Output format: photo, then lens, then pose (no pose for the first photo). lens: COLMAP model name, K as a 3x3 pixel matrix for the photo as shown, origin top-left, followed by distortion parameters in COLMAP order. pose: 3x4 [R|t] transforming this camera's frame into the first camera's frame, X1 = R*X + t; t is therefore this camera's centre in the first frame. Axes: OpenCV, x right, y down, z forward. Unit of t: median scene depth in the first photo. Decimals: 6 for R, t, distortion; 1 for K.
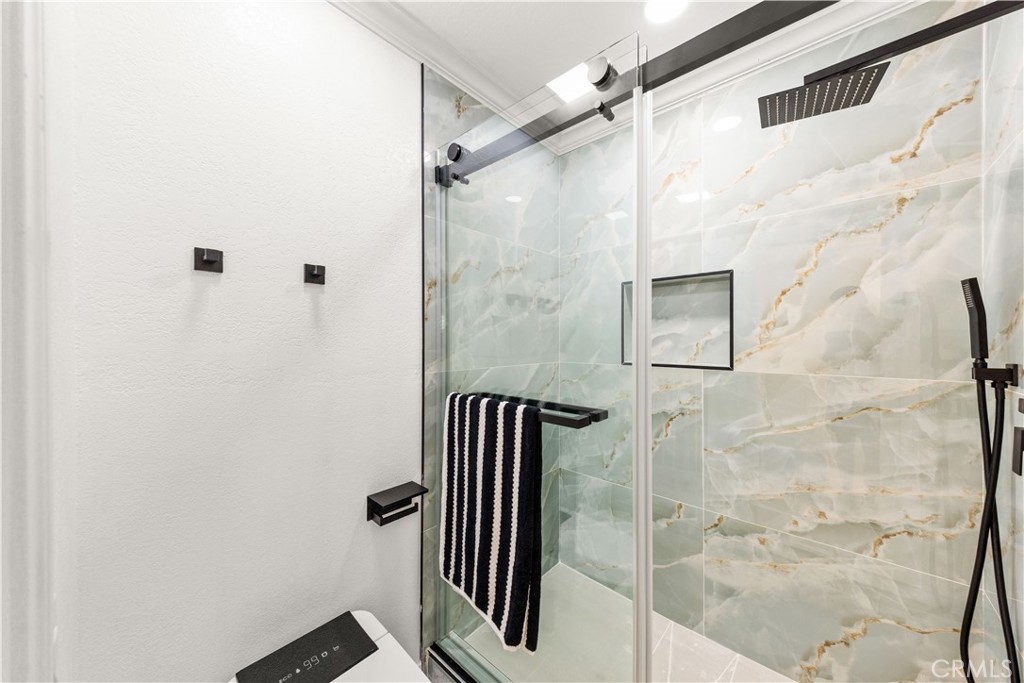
lens RADIAL K [[352.5, 0, 515.5], [0, 352.5, 341.3], [0, 0, 1]] dist [0.000332, -0.000080]
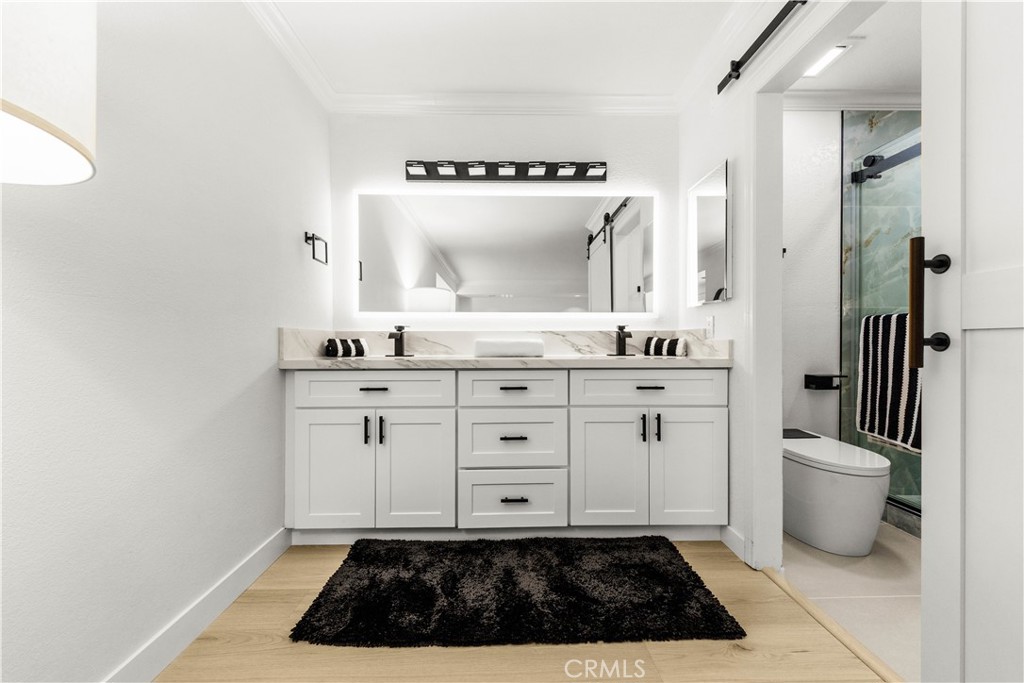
lens RADIAL K [[413.7, 0, 515.1], [0, 413.7, 340.9], [0, 0, 1]] dist [0.011482, -0.000444]
pose [[0.683534, 0.001983, -0.729916, 0.098341], [0.000817, 0.999994, 0.003481, 0.228869], [0.729918, -0.002976, 0.683528, -1.310672]]
